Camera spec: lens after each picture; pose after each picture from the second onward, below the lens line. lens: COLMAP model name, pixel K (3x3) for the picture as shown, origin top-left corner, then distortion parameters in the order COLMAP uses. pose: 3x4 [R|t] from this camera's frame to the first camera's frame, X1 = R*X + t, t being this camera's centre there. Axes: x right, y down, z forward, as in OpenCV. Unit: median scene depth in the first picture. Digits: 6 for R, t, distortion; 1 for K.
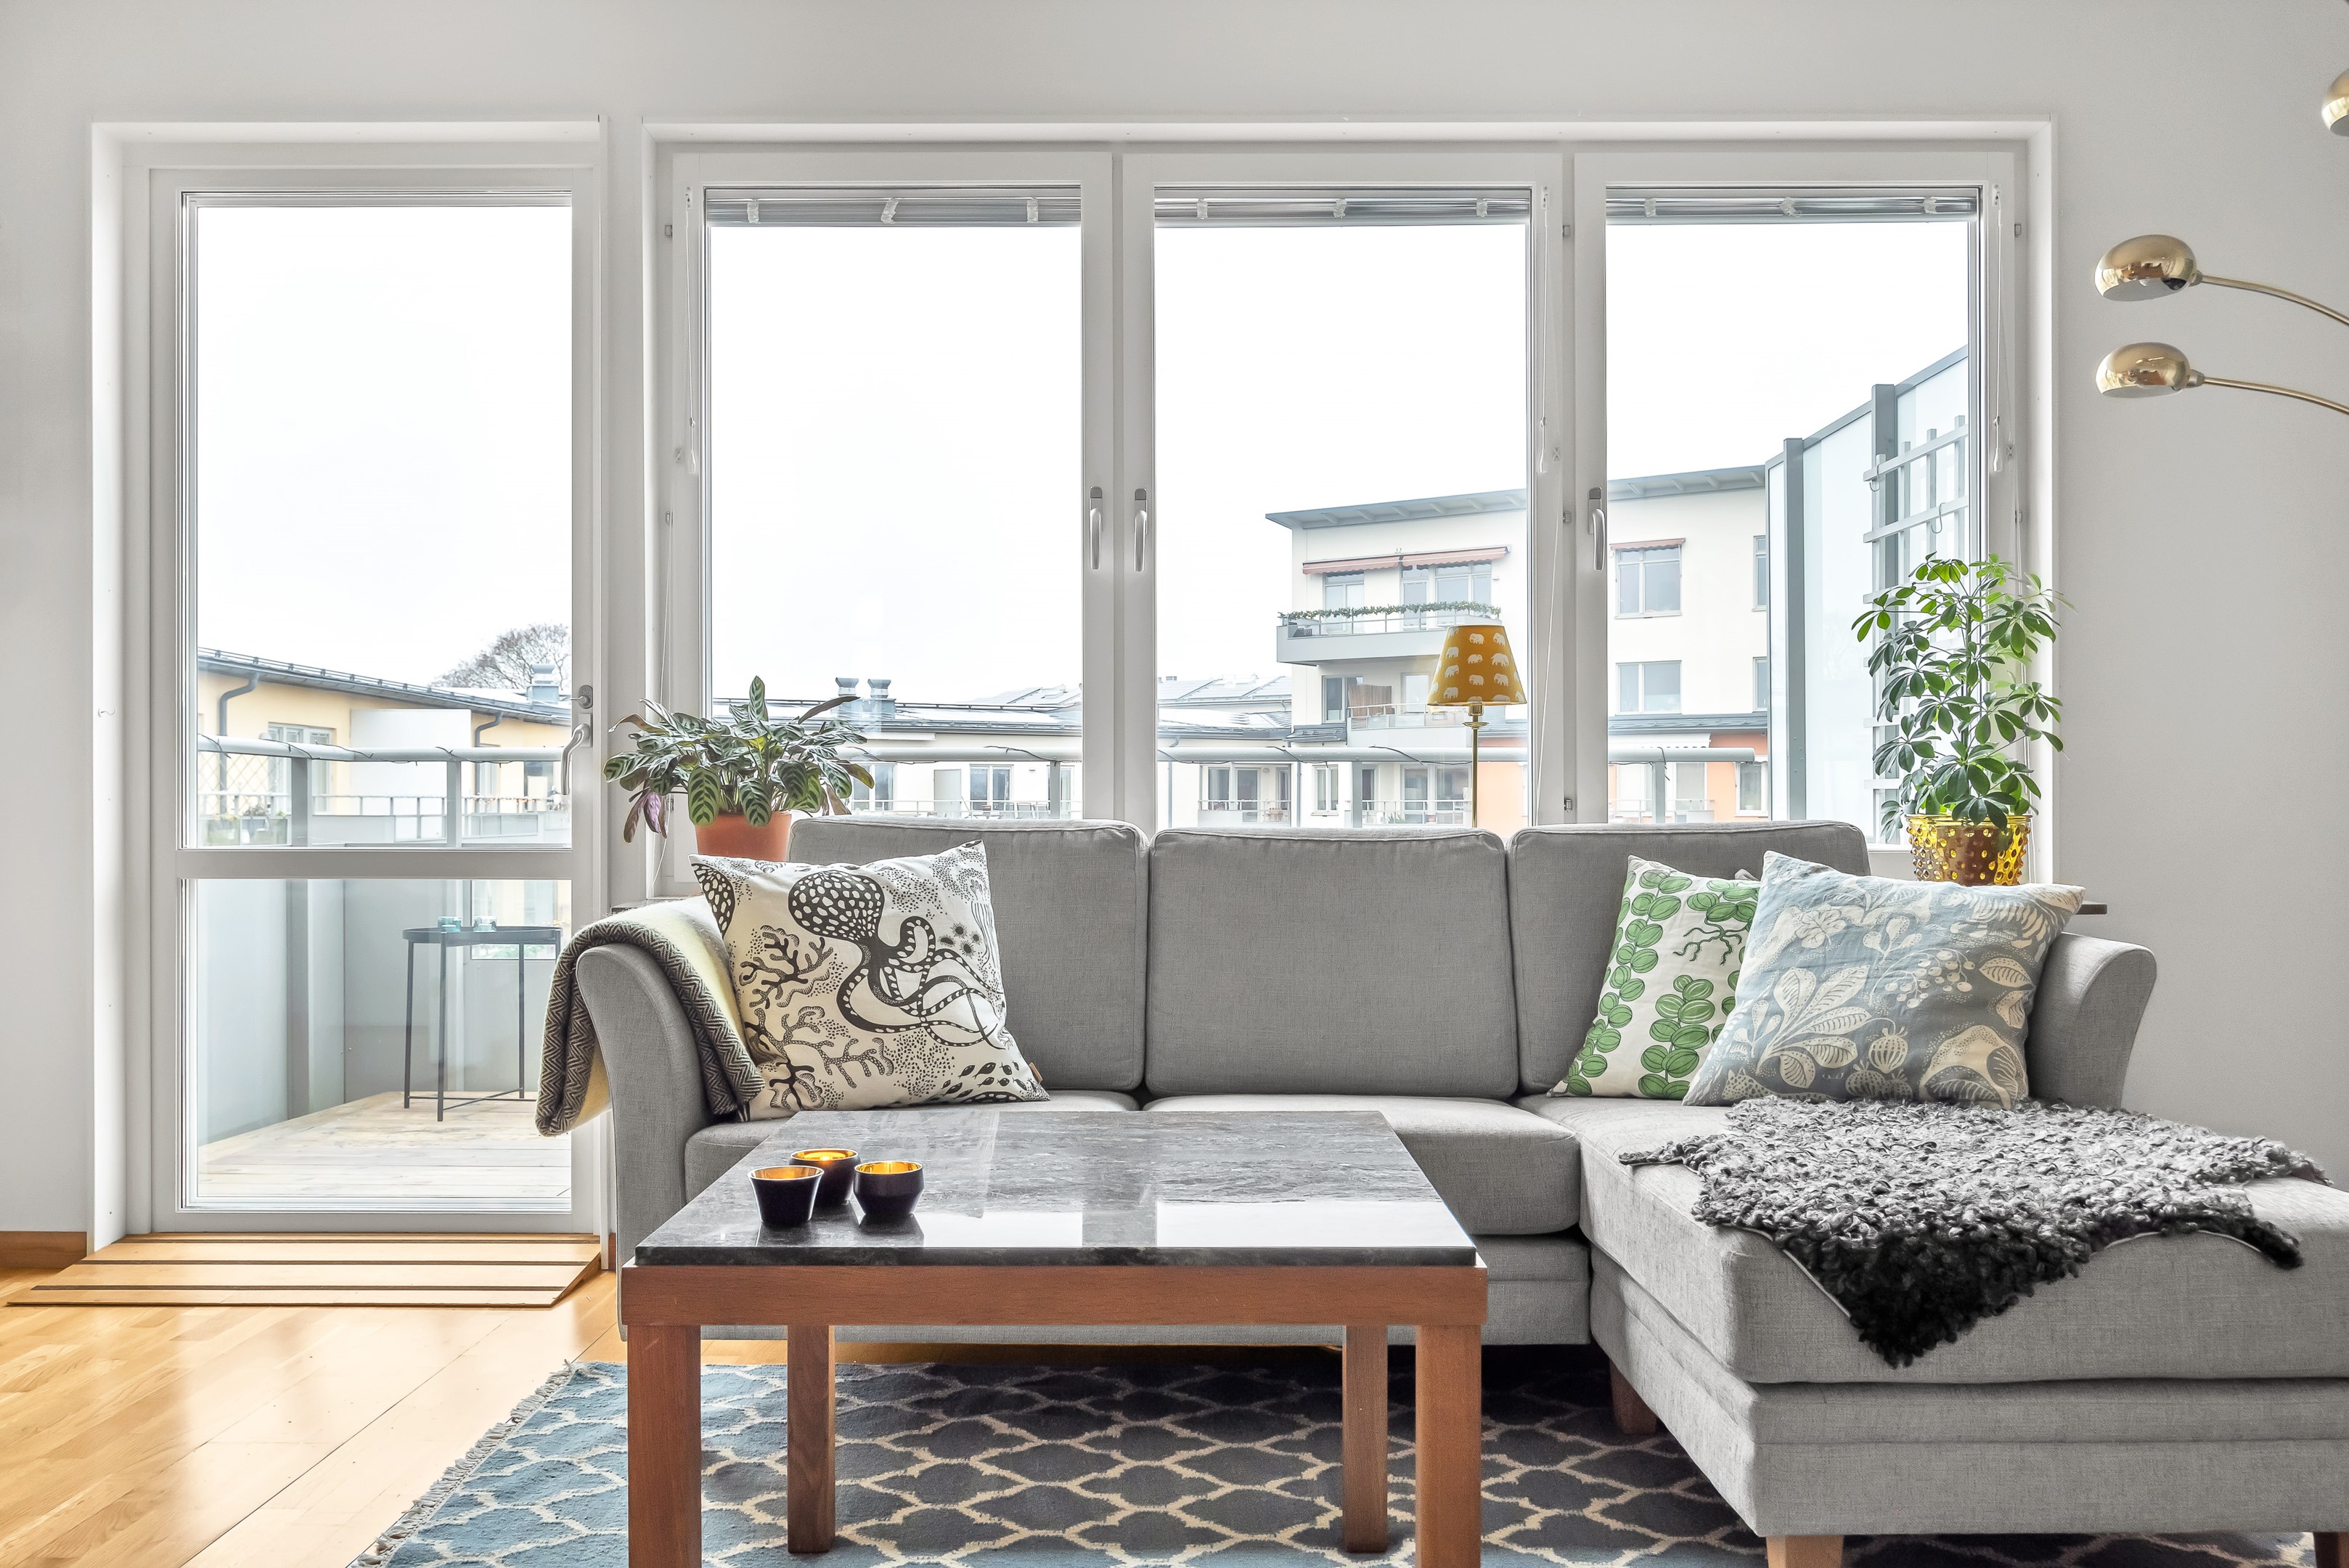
lens RADIAL K [[1814.9, 0, 1169.6], [0, 1814.9, 793.1], [0, 0, 1]] dist [-0.000035, -0.000619]
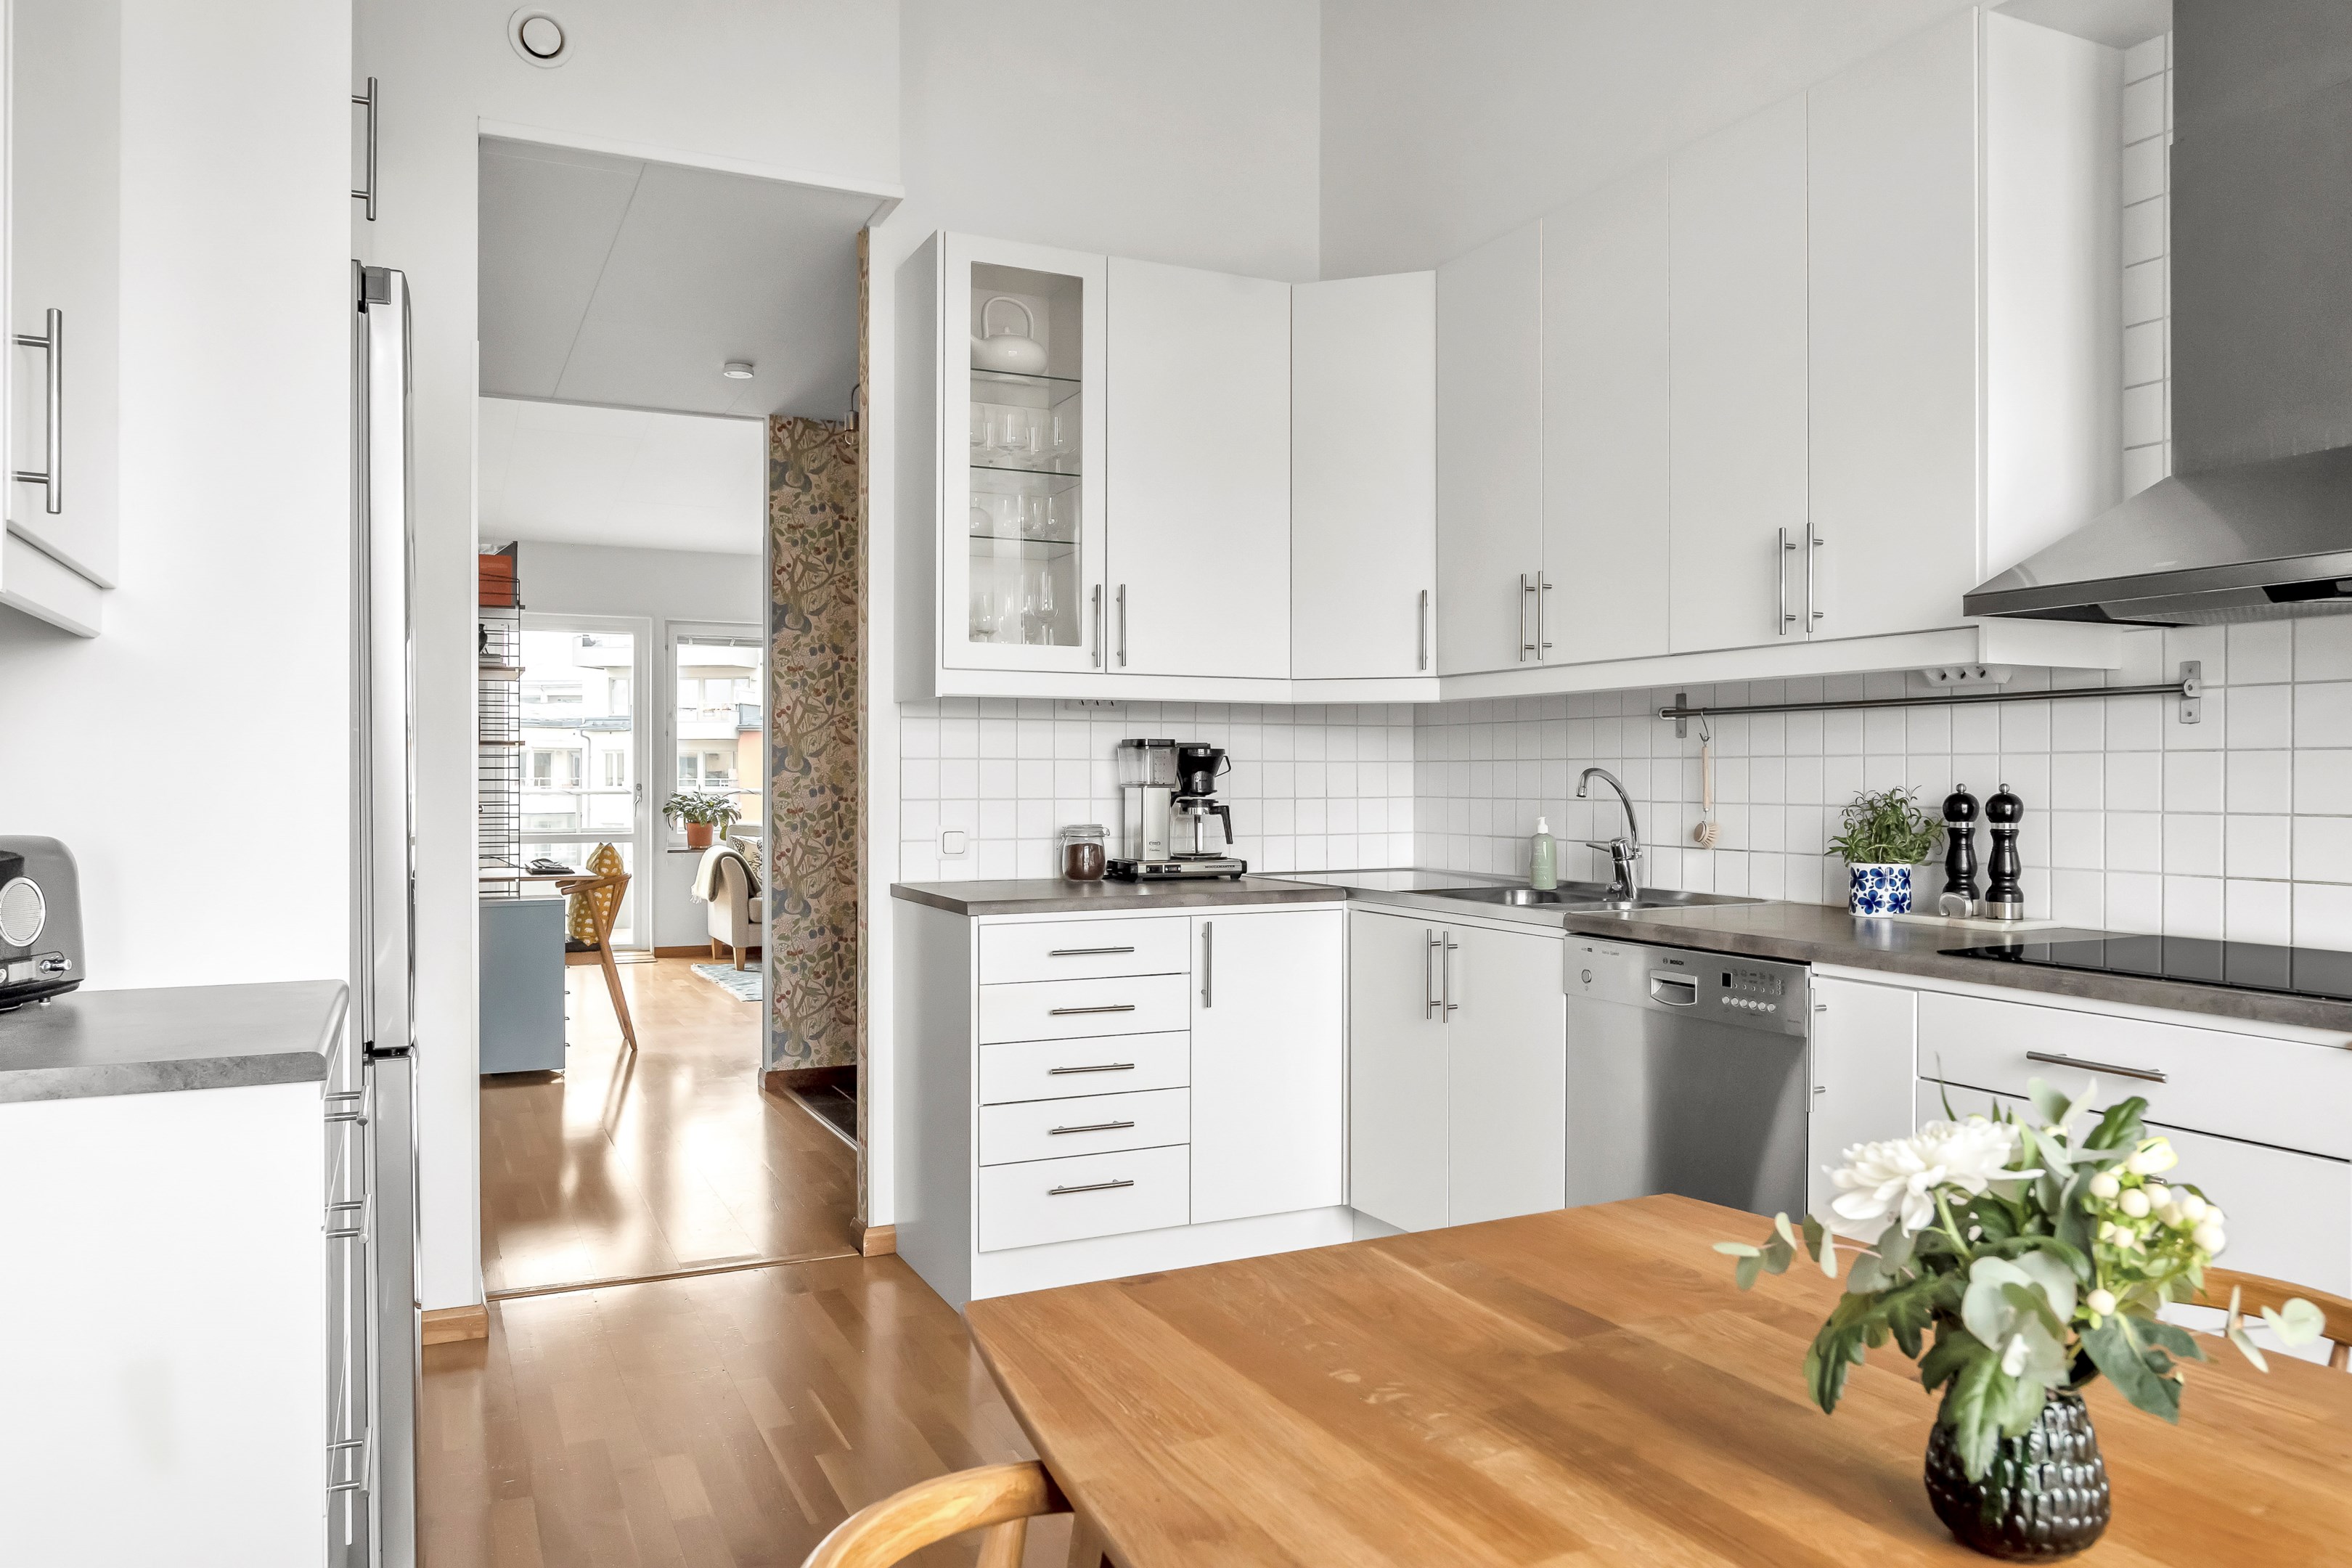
lens RADIAL K [[1642.5, 0, 1167.9], [0, 1642.5, 788.0], [0, 0, 1]] dist [-0.012631, 0.008400]
pose [[0.900411, -0.004096, 0.435021, -0.060336], [-0.003333, 0.999861, 0.016312, -0.008261], [-0.435027, -0.016138, 0.900273, -0.167715]]
